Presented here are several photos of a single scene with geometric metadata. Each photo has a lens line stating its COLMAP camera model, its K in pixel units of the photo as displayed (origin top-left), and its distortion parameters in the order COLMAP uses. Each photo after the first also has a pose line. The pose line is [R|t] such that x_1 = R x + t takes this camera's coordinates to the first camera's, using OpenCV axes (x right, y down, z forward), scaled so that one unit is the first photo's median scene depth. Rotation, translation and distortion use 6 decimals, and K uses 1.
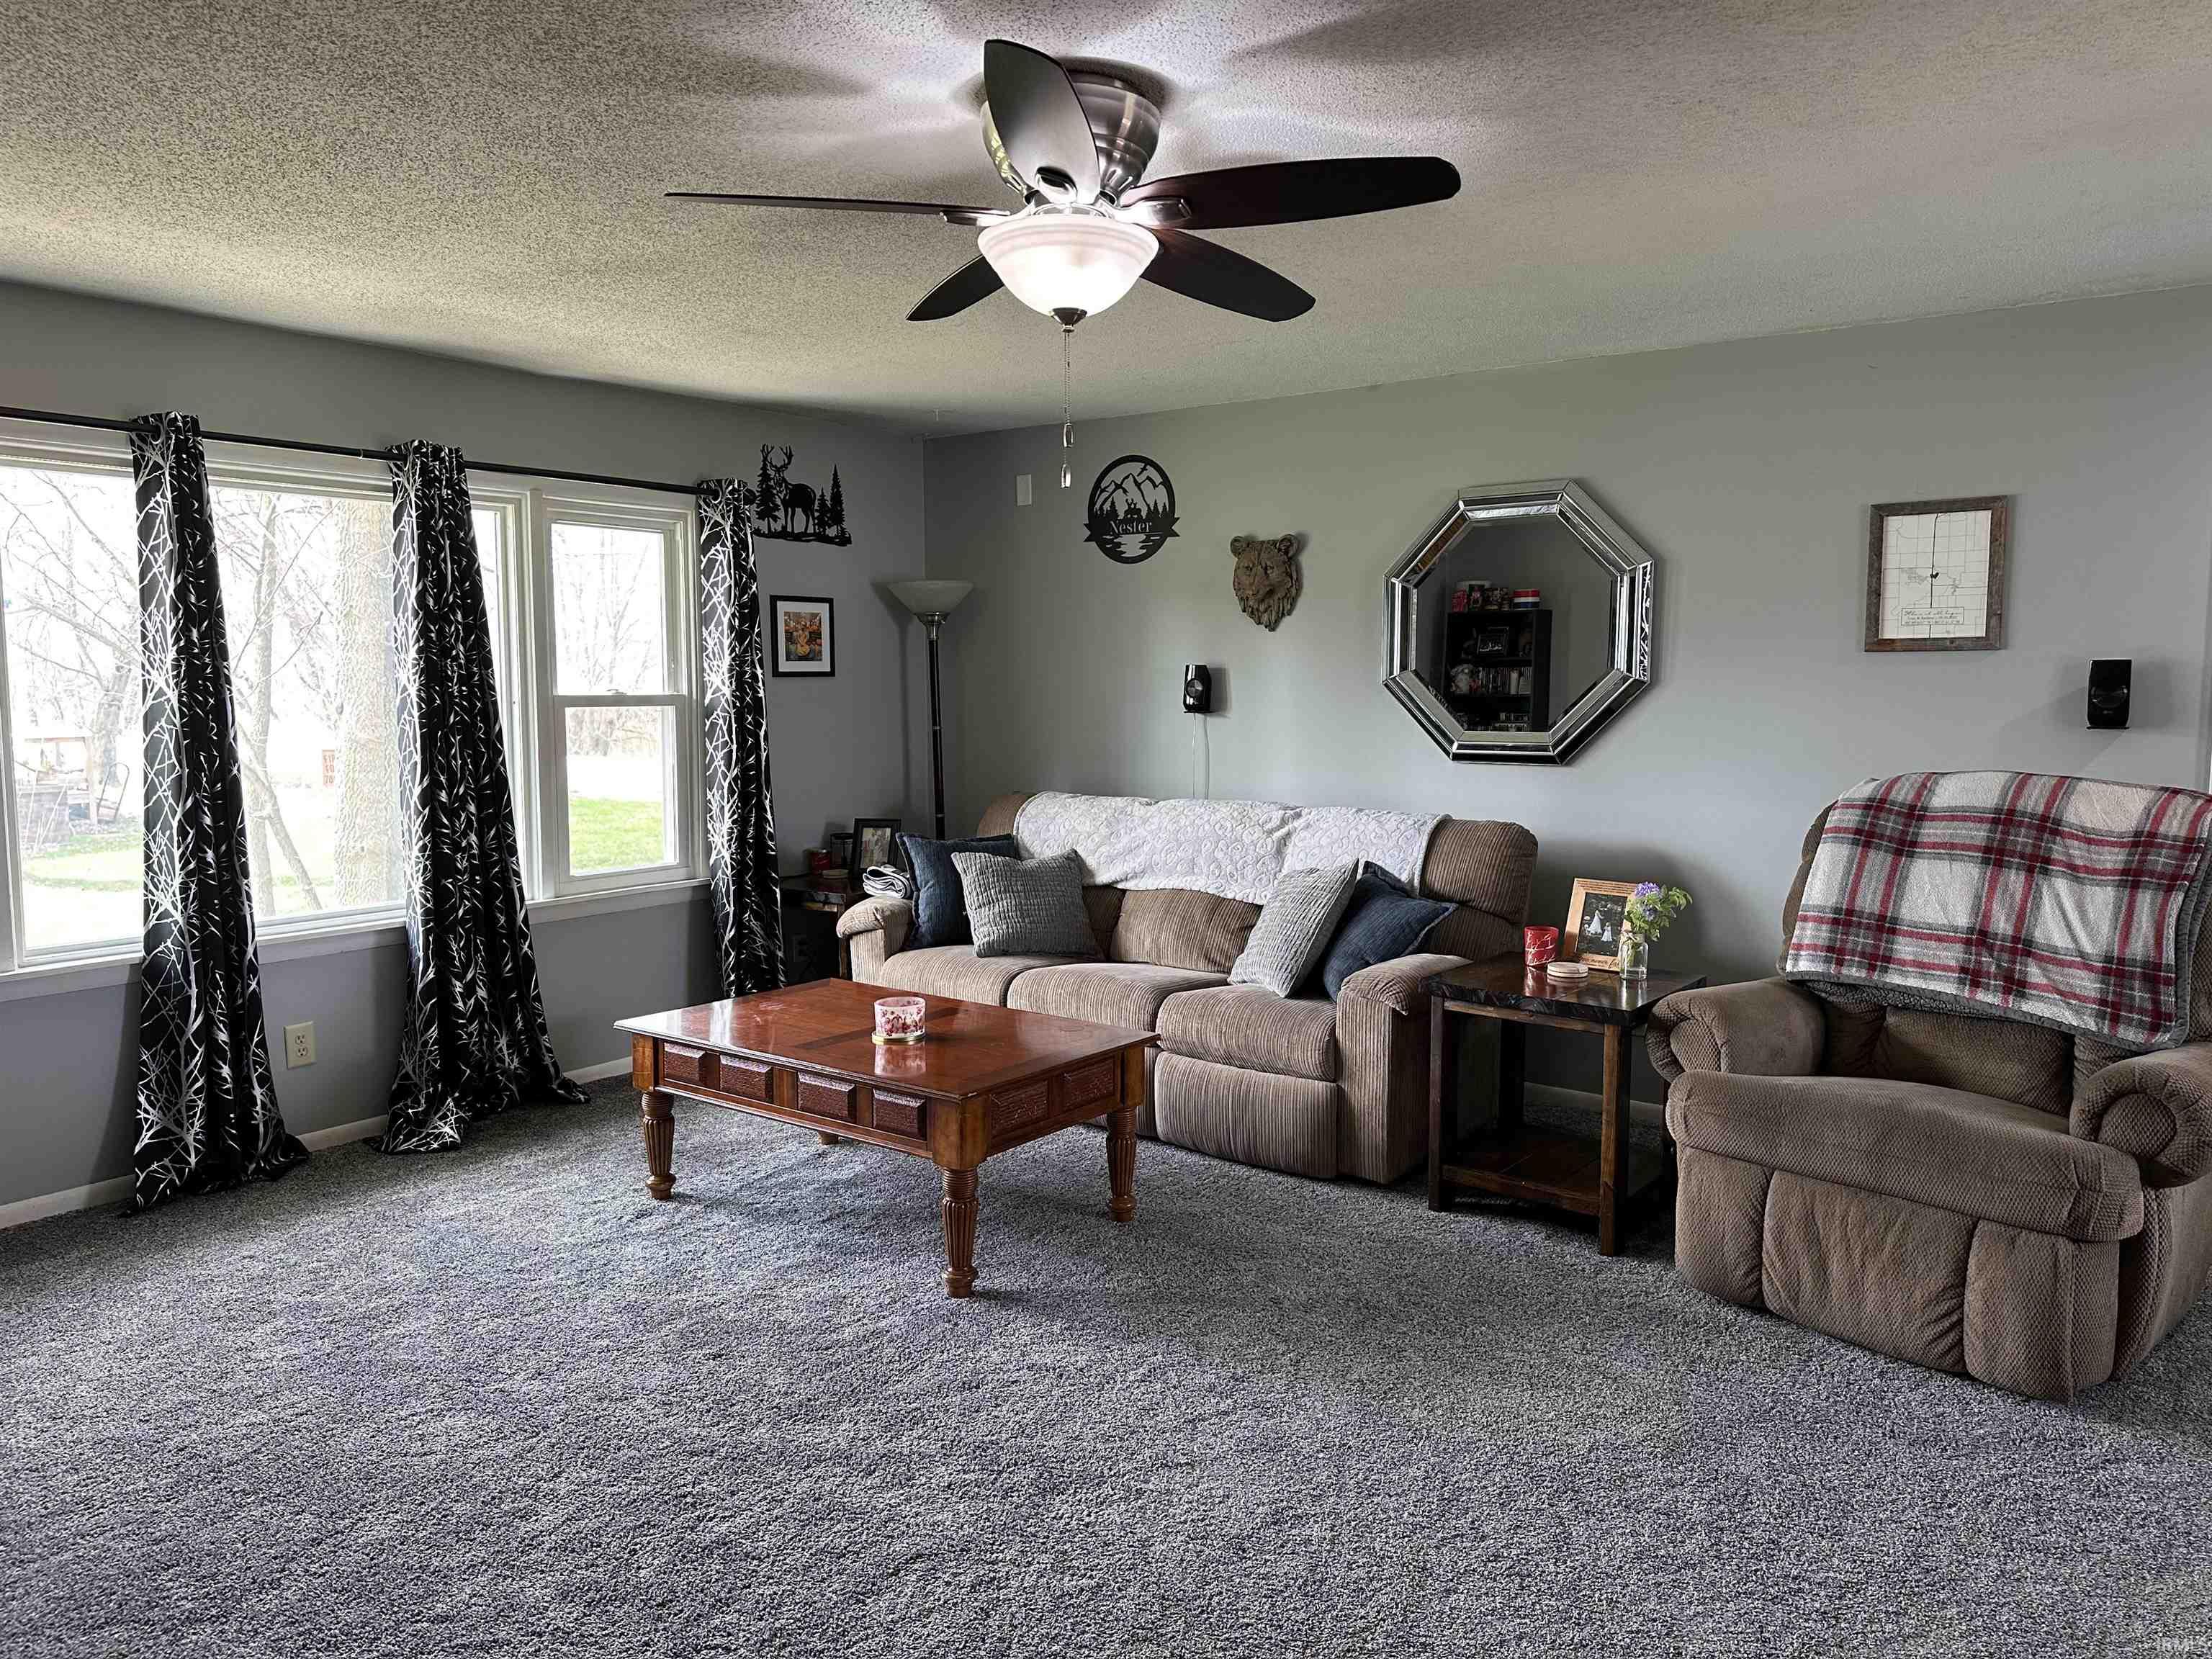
lens RADIAL K [[1507.4, 0, 1119.2], [0, 1507.4, 819.2], [0, 0, 1]] dist [0.138891, -0.220747]
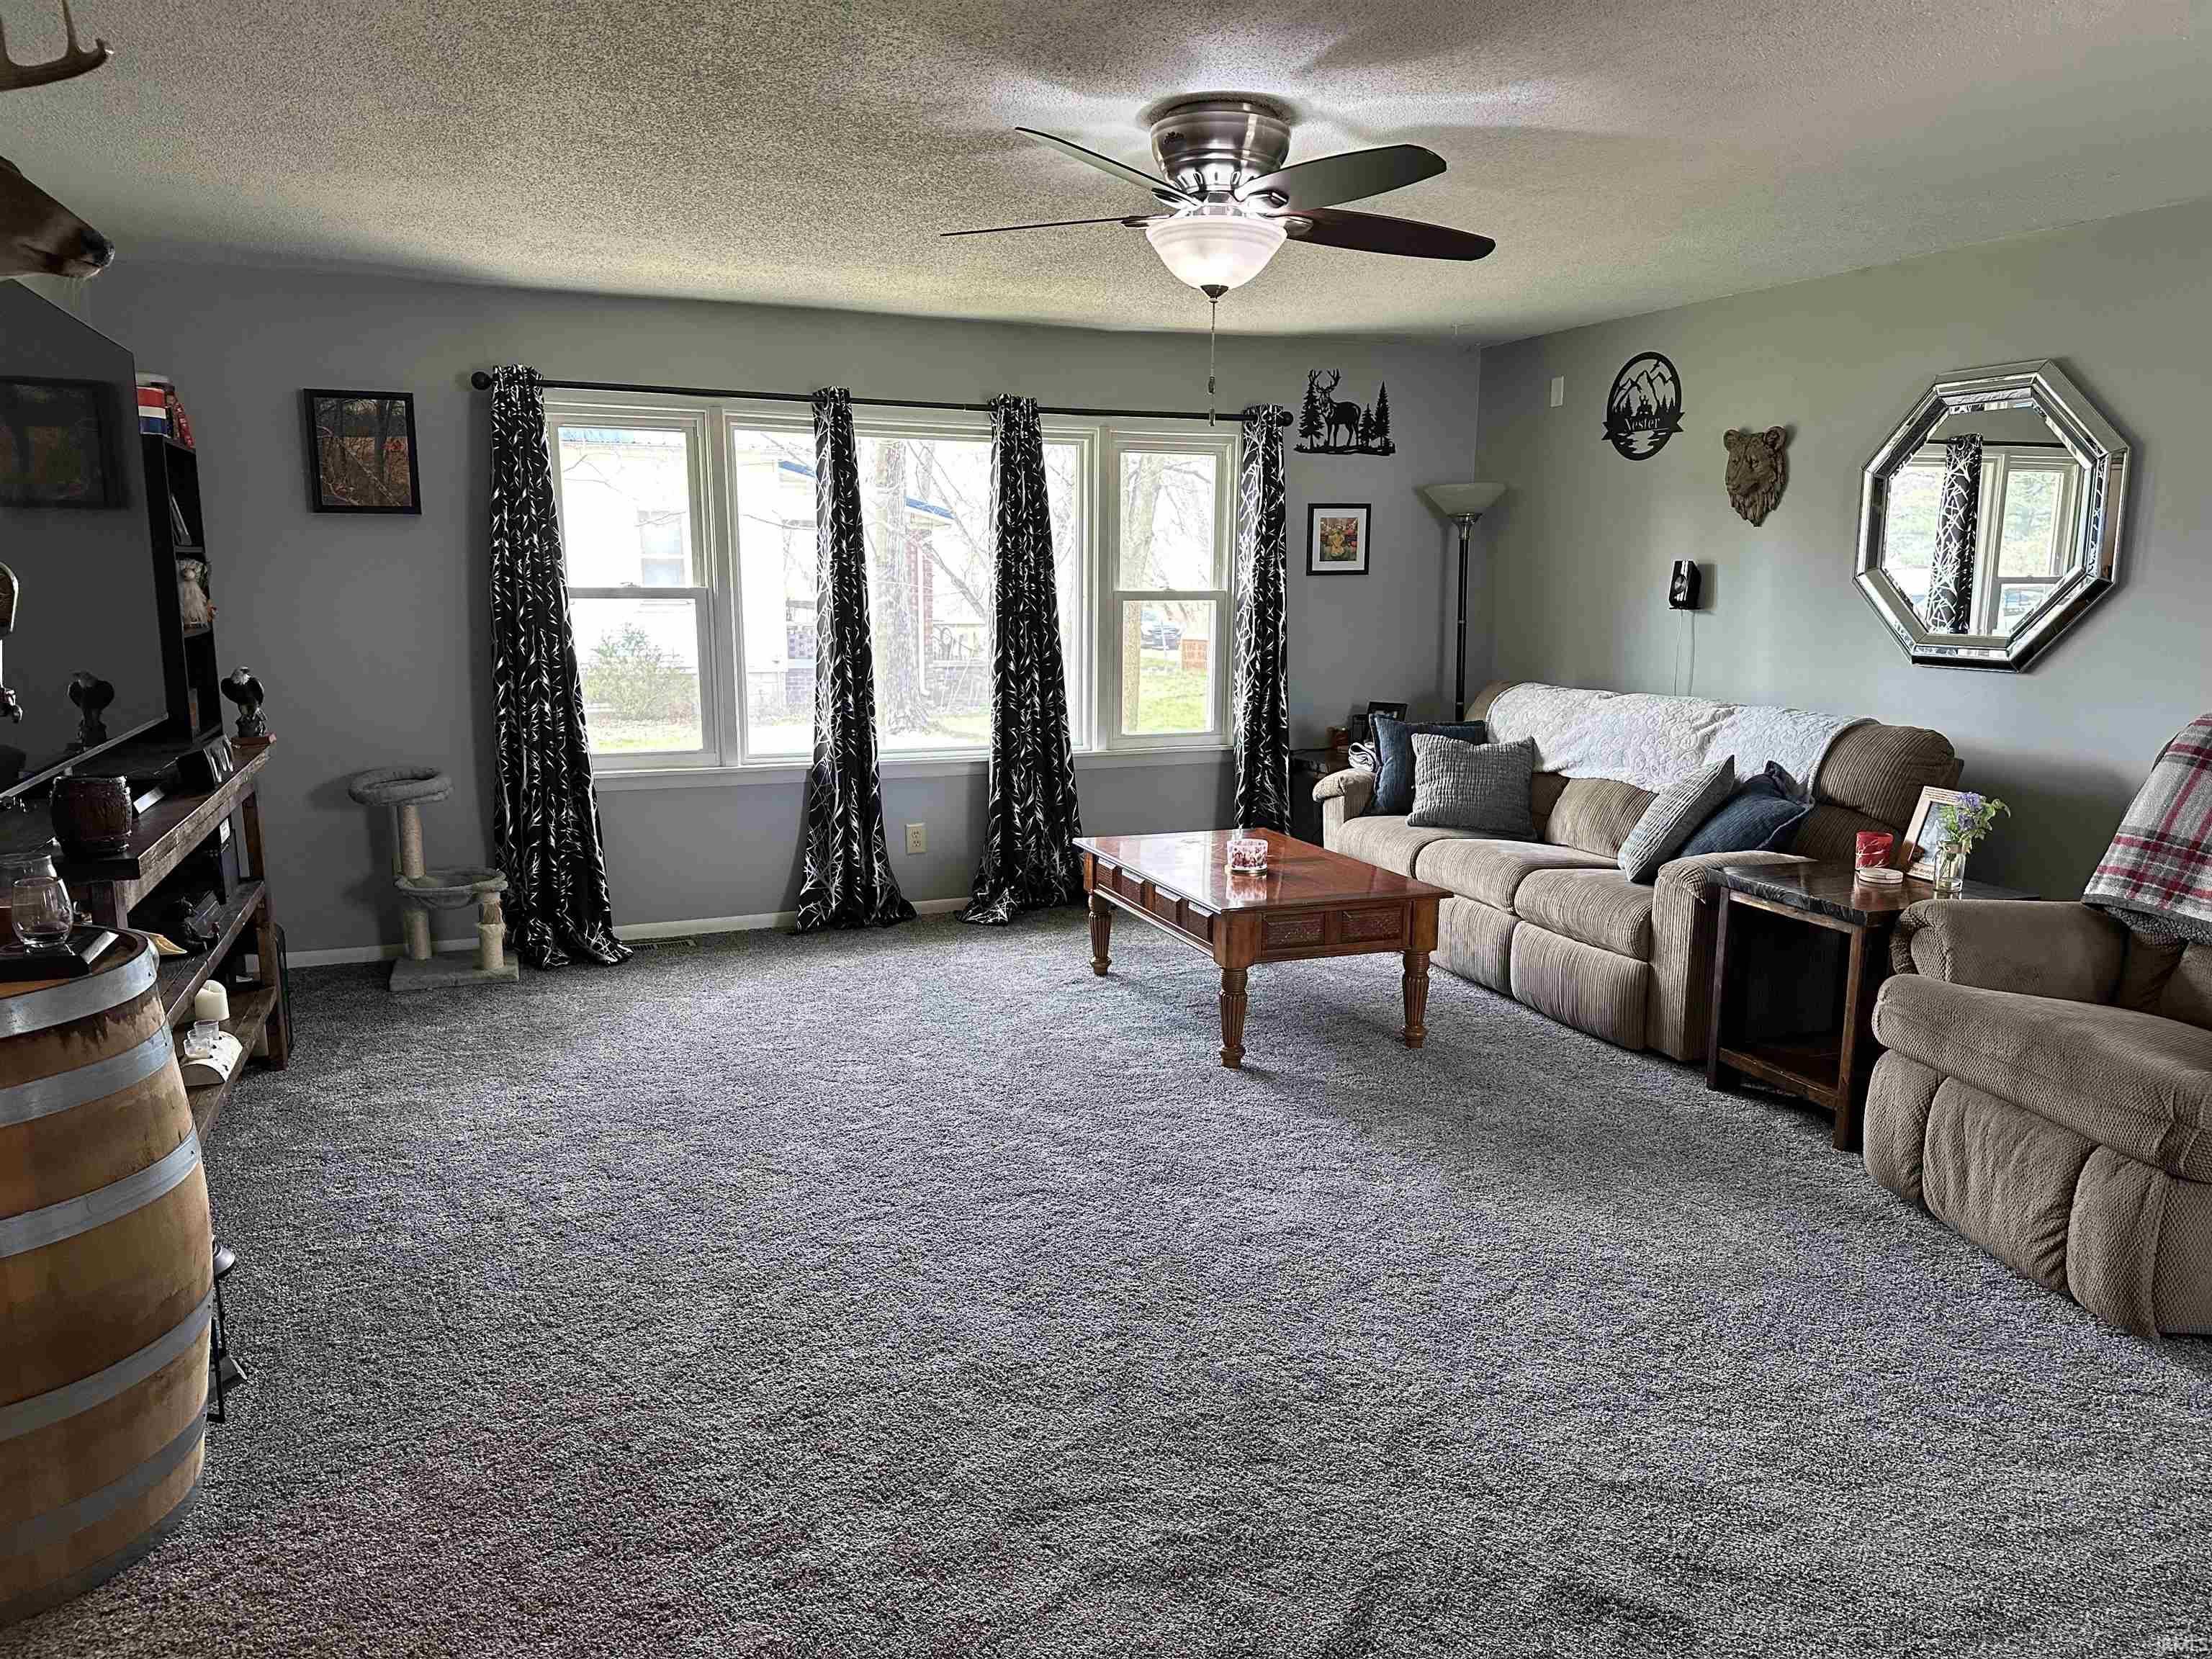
lens RADIAL K [[1507.4, 0, 1119.2], [0, 1507.4, 819.2], [0, 0, 1]] dist [0.138891, -0.220747]
pose [[0.854216, 0.086670, -0.512643, 0.329336], [-0.052527, 0.995349, 0.080753, 0.007050], [0.517258, -0.042053, 0.854796, -0.087490]]
